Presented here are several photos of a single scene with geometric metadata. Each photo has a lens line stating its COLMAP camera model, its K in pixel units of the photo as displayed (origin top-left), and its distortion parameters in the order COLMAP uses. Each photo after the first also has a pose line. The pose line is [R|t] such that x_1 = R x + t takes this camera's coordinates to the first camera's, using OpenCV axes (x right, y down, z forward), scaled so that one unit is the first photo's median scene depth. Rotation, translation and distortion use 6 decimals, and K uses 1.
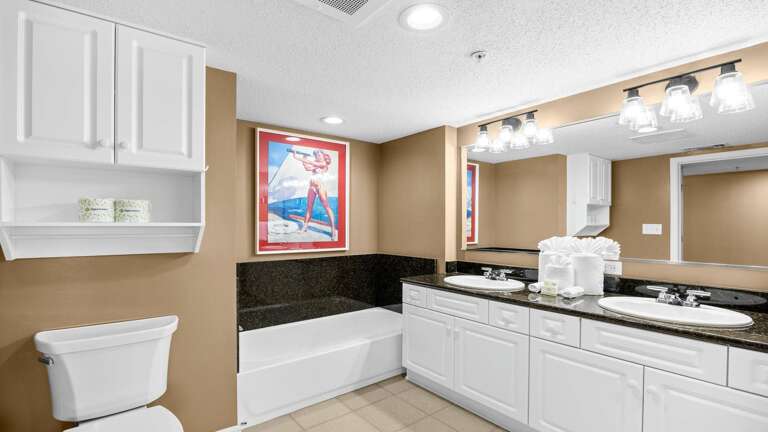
lens RADIAL K [[355.4, 0, 399.0], [0, 355.4, 225.1], [0, 0, 1]] dist [-0.012496, 0.003113]
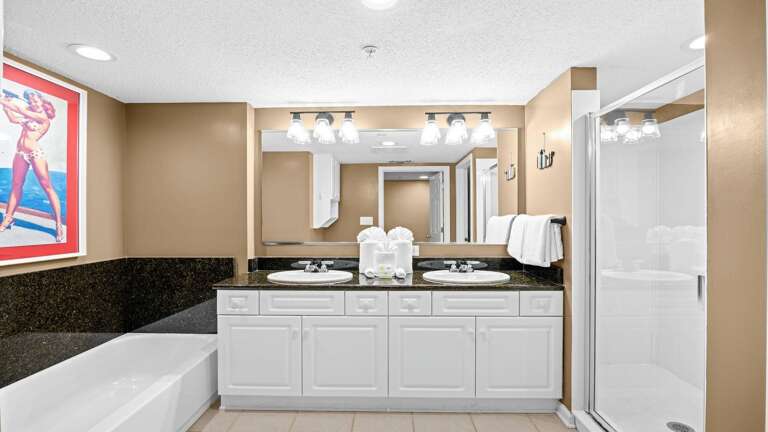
lens RADIAL K [[355.4, 0, 387.0], [0, 355.4, 217.8], [0, 0, 1]] dist [-0.012496, 0.003113]
pose [[0.650839, -0.000883, 0.759215, -0.293780], [0.003191, 0.999994, -0.001572, 0.003538], [-0.759209, 0.003446, 0.650838, 0.169390]]
